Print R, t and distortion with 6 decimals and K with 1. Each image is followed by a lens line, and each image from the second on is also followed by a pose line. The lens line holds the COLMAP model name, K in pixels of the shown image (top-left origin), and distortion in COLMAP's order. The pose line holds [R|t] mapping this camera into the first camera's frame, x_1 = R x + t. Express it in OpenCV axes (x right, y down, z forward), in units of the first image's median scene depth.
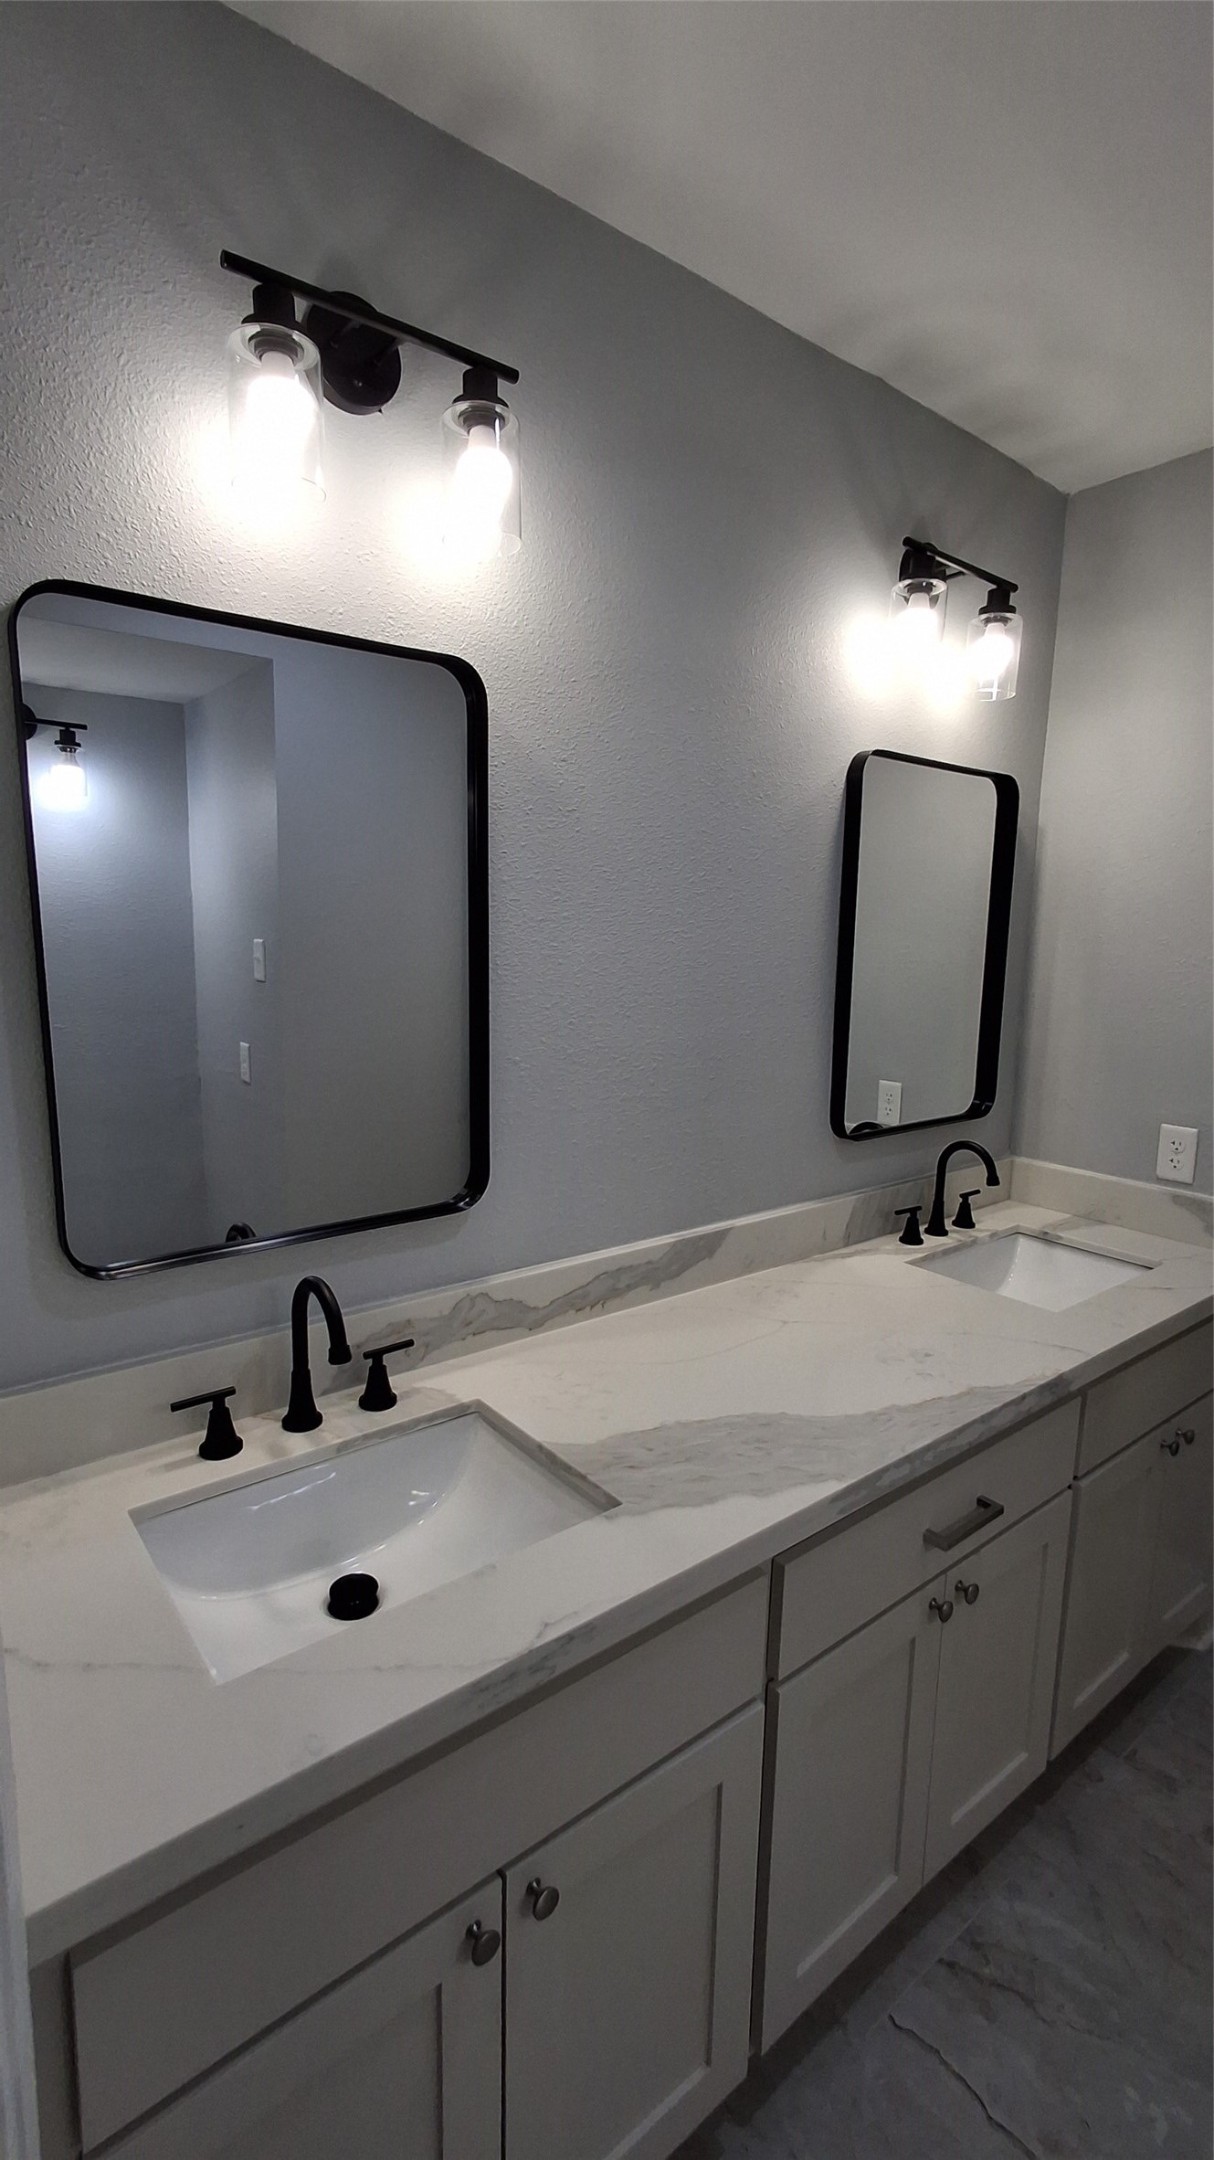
lens RADIAL K [[991.8, 0, 594.4], [0, 991.8, 1087.2], [0, 0, 1]] dist [-0.006753, 0.003172]
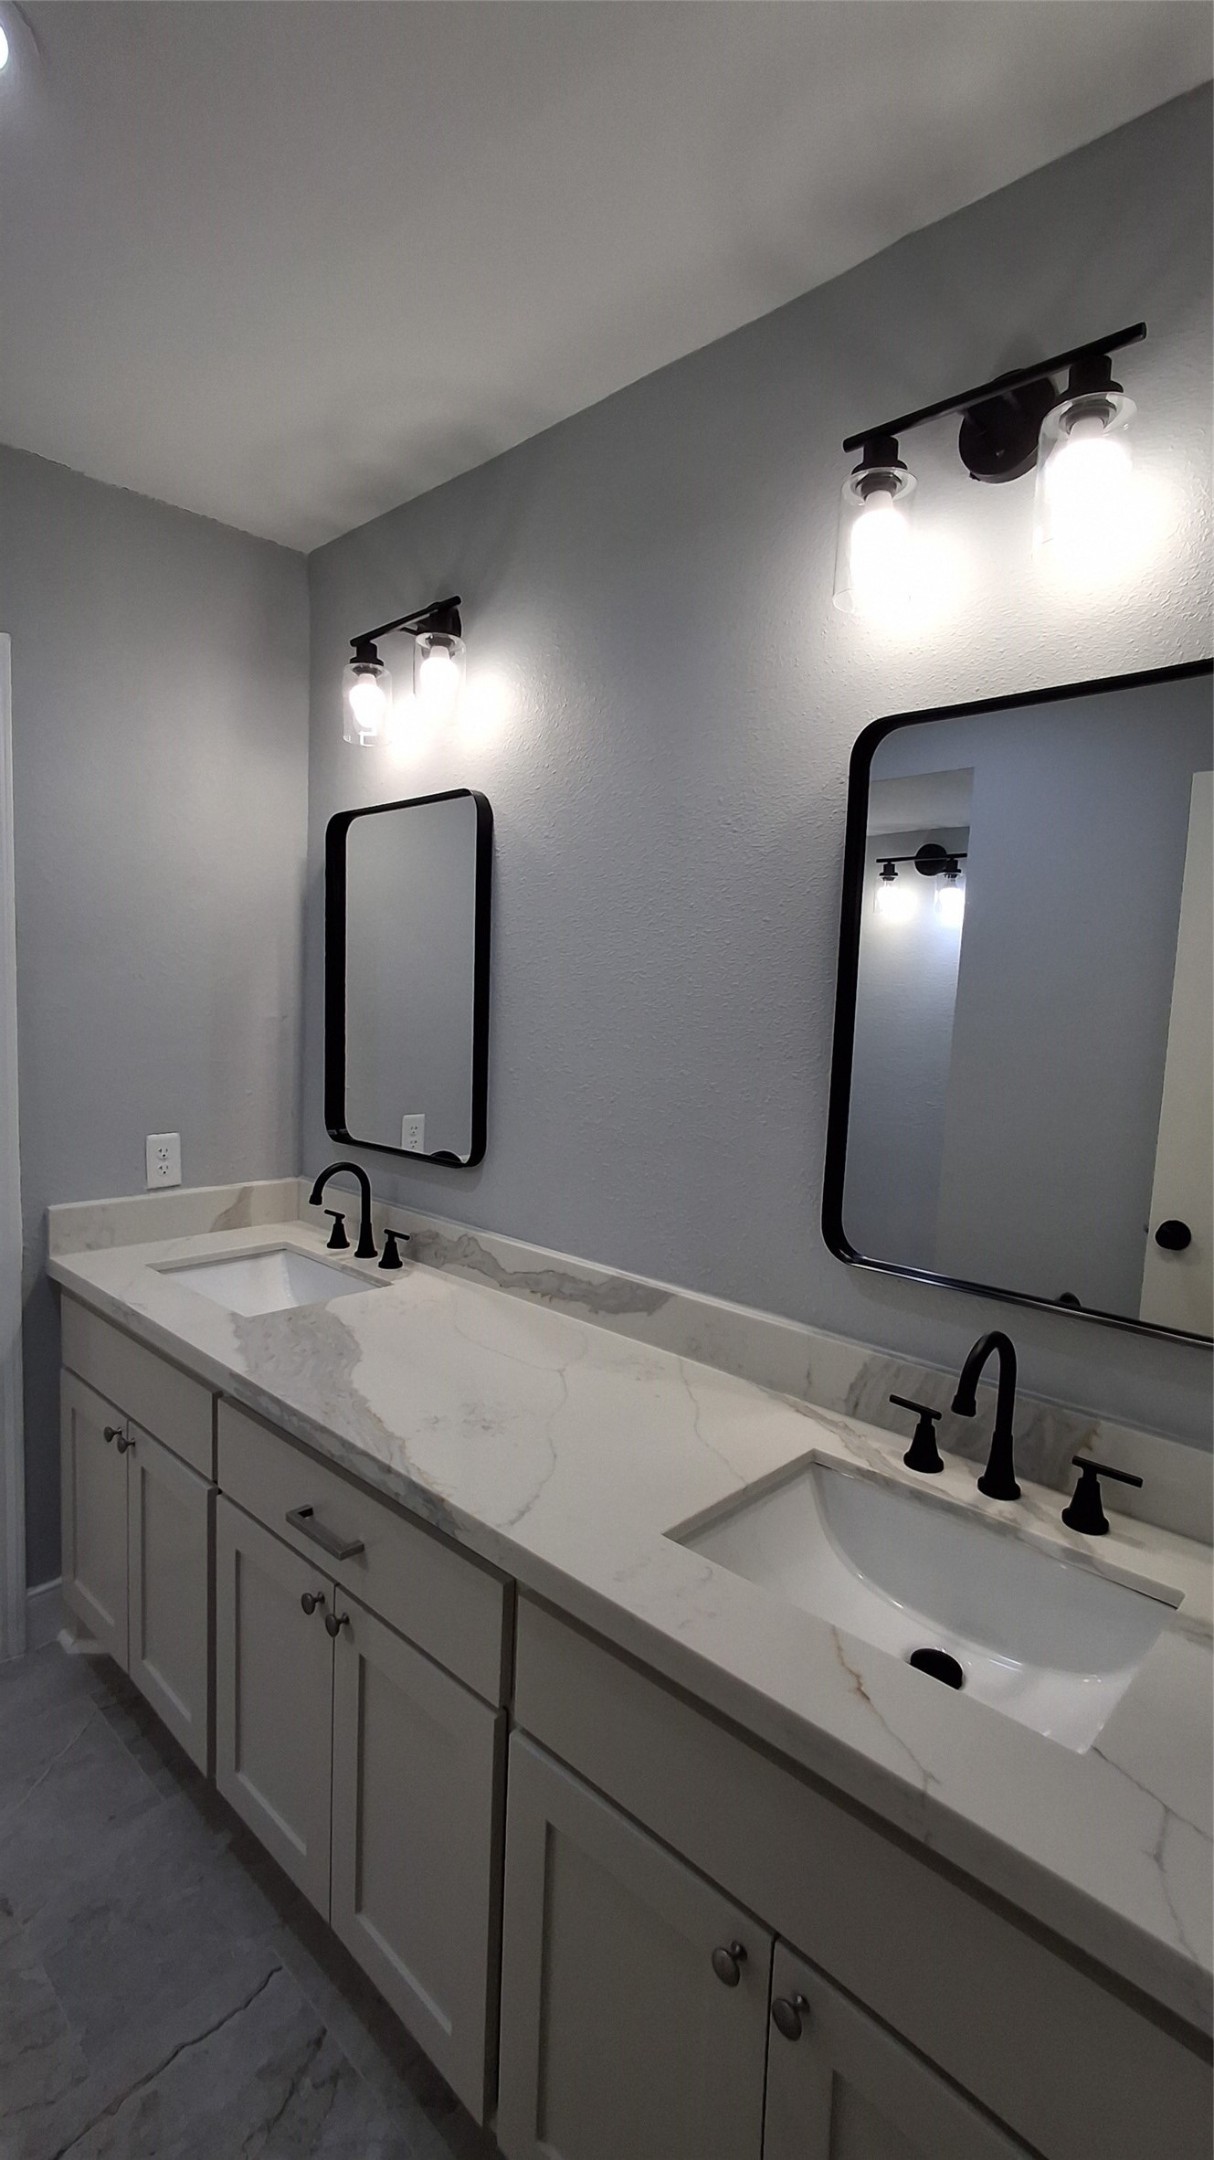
lens RADIAL K [[991.8, 0, 592.9], [0, 991.8, 1069.7], [0, 0, 1]] dist [-0.006753, 0.003172]
pose [[0.128245, 0.060727, -0.989882, 1.234788], [-0.182122, 0.982591, 0.036685, -0.096200], [0.974877, 0.175574, 0.137072, 0.939926]]
